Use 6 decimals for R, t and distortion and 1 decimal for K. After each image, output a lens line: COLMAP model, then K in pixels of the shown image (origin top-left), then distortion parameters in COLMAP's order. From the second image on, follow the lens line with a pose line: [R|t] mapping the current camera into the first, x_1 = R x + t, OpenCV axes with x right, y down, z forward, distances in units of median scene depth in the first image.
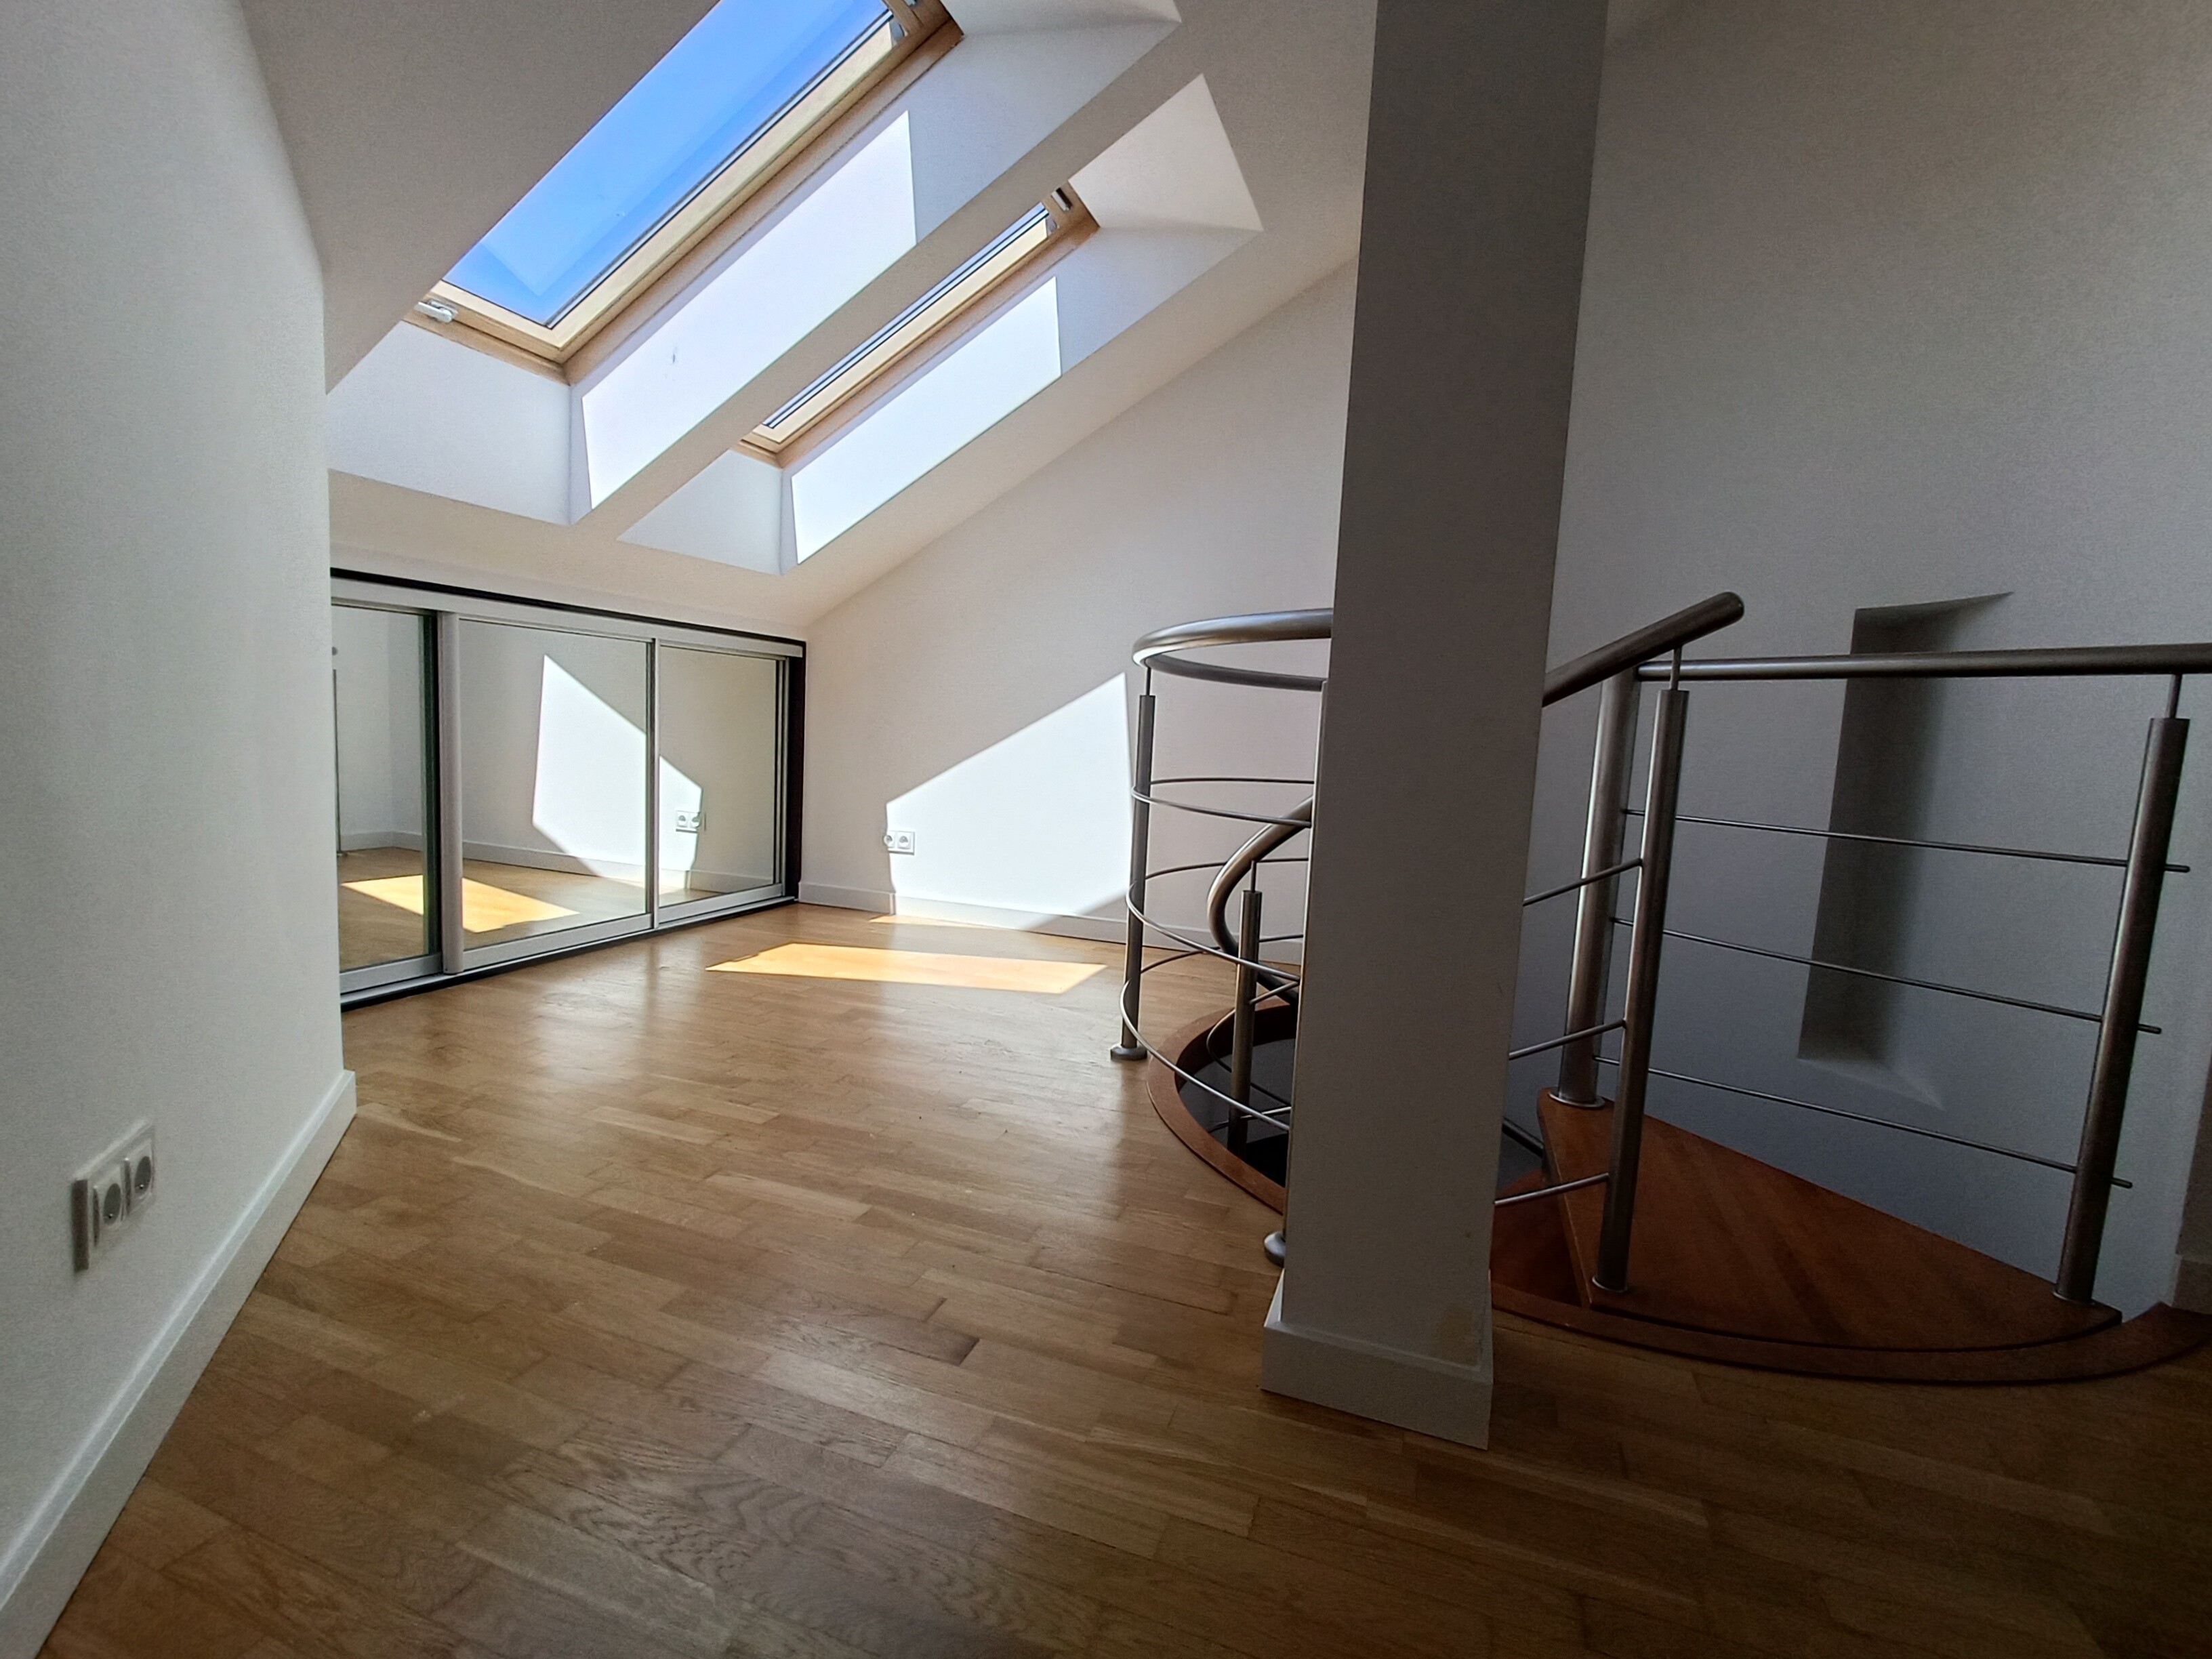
lens RADIAL K [[992.3, 0, 1100.9], [0, 992.3, 829.6], [0, 0, 1]] dist [0.001956, -0.001819]
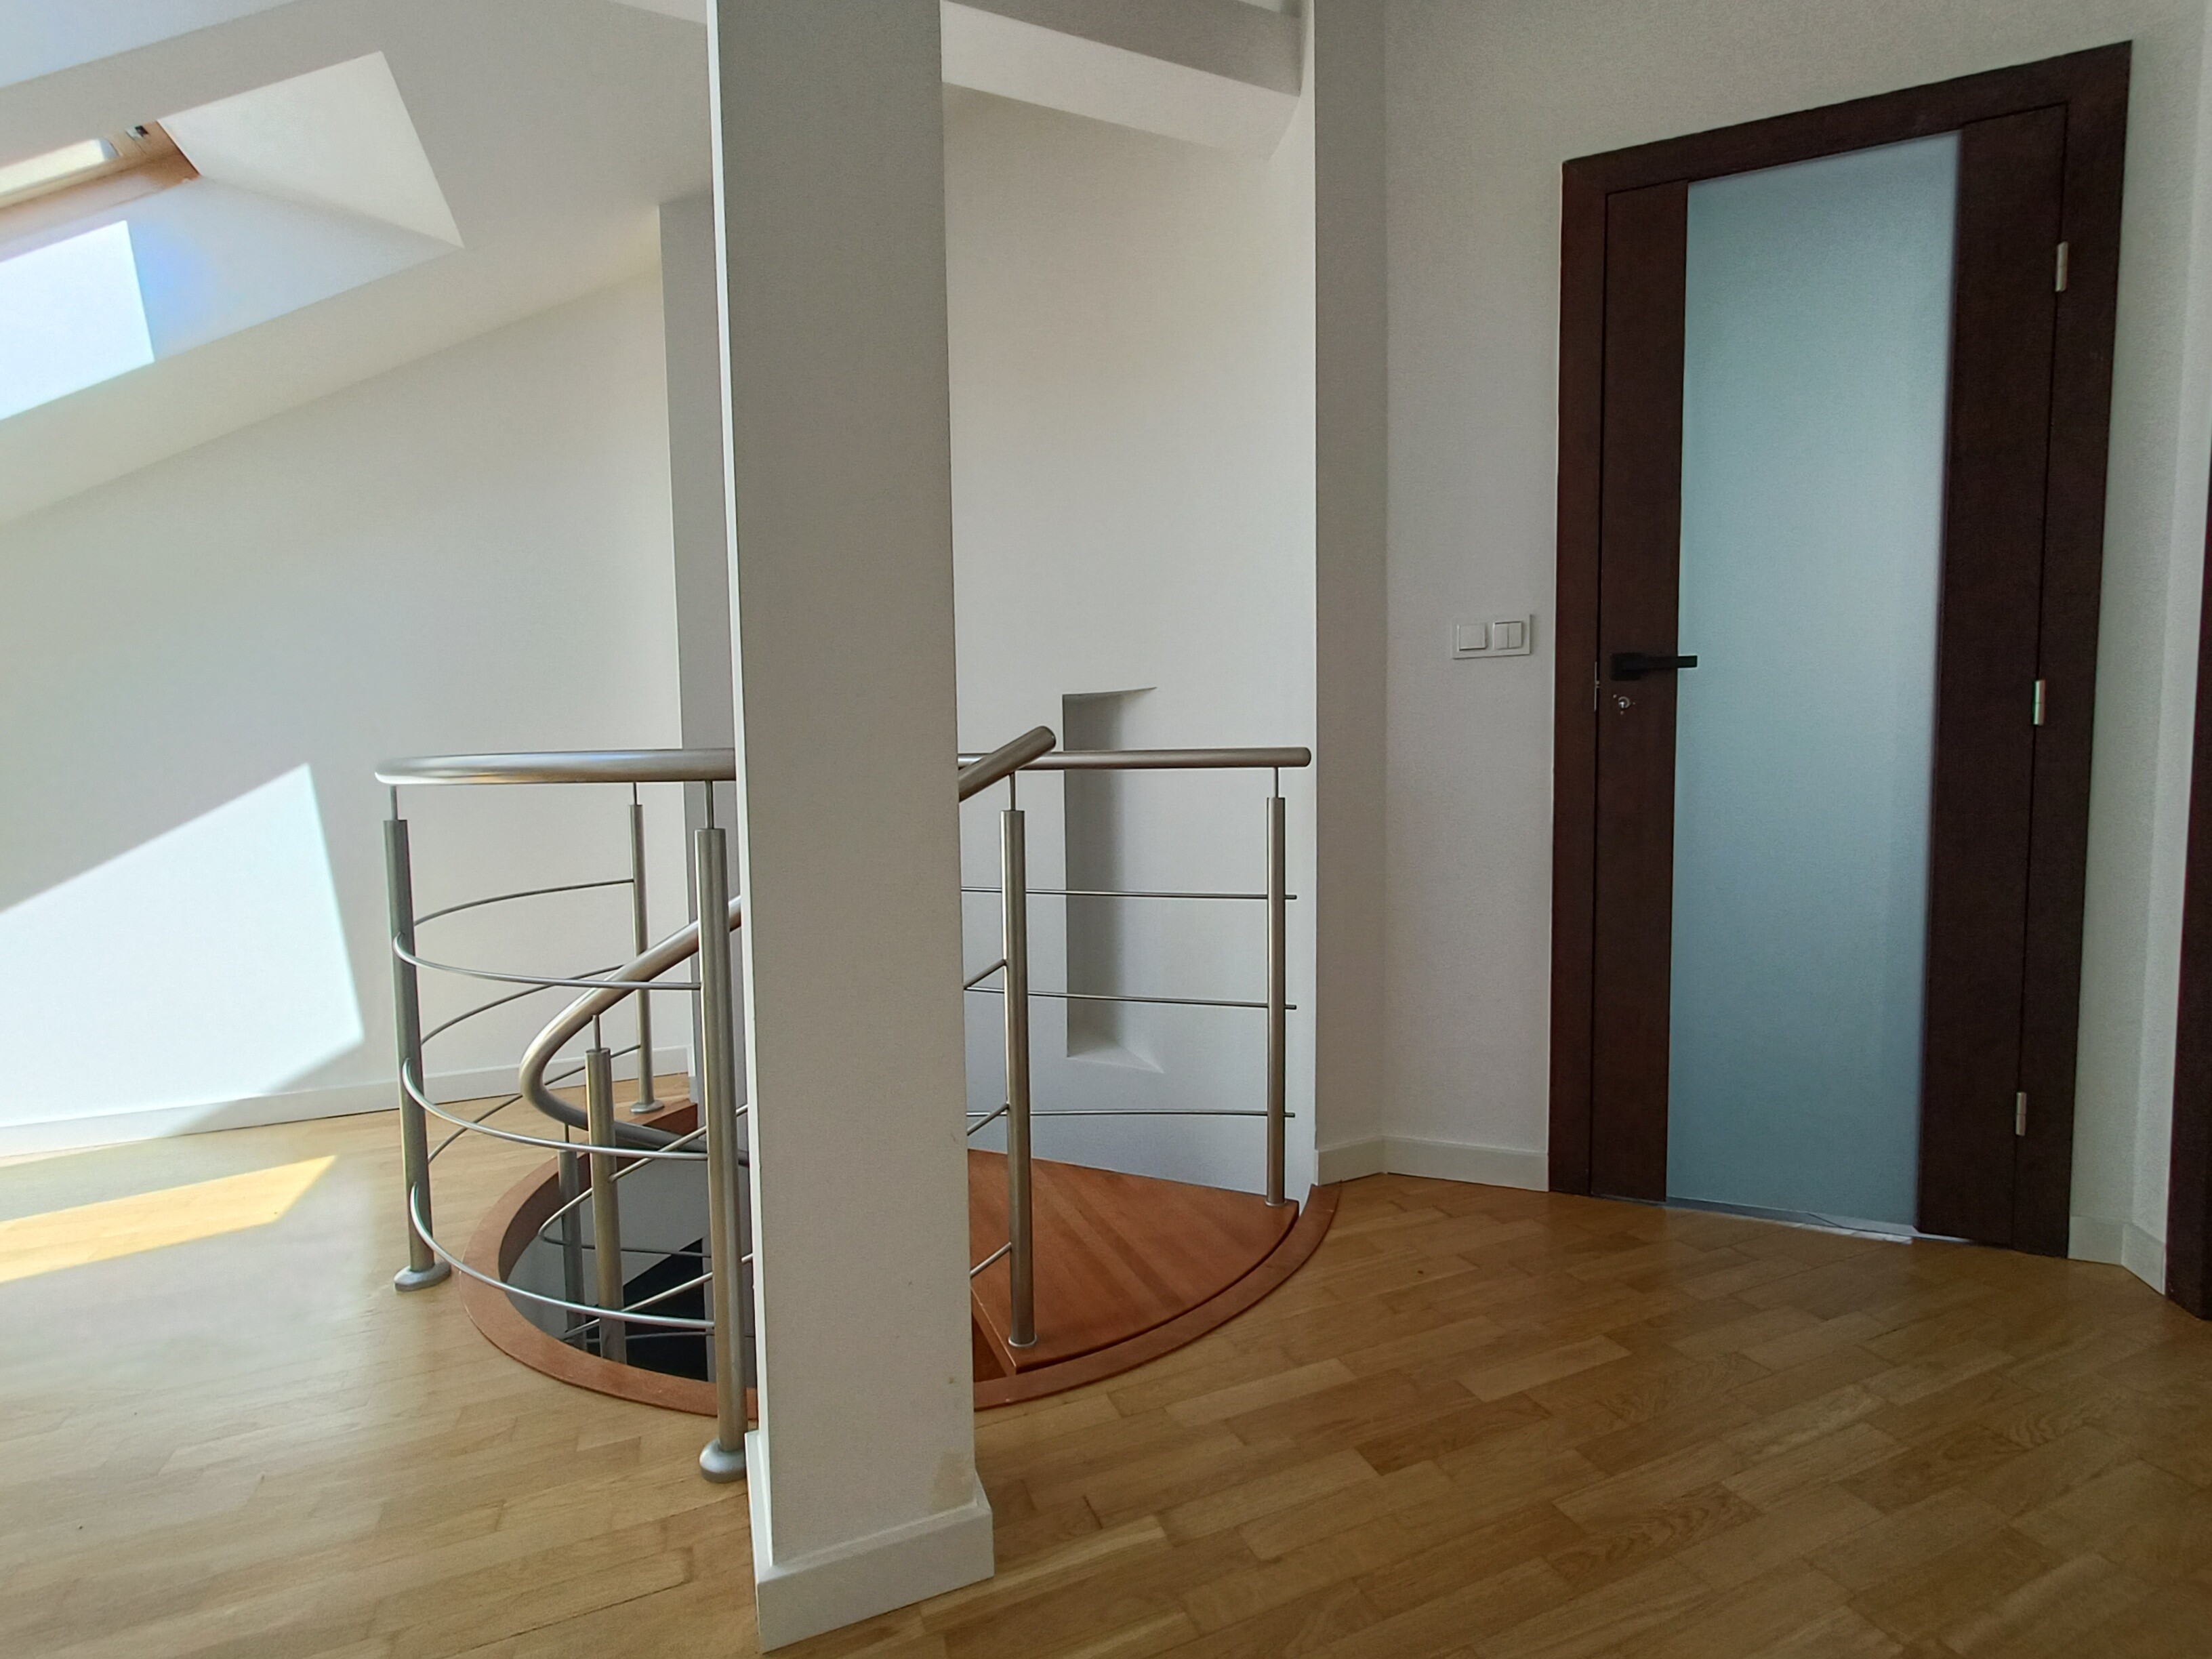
lens RADIAL K [[992.3, 0, 1102.7], [0, 992.3, 824.2], [0, 0, 1]] dist [0.001956, -0.001819]
pose [[0.733094, -0.095993, 0.673319, -0.103059], [0.118683, 0.992856, 0.012329, -0.105707], [-0.669692, 0.070873, 0.739249, 0.067368]]
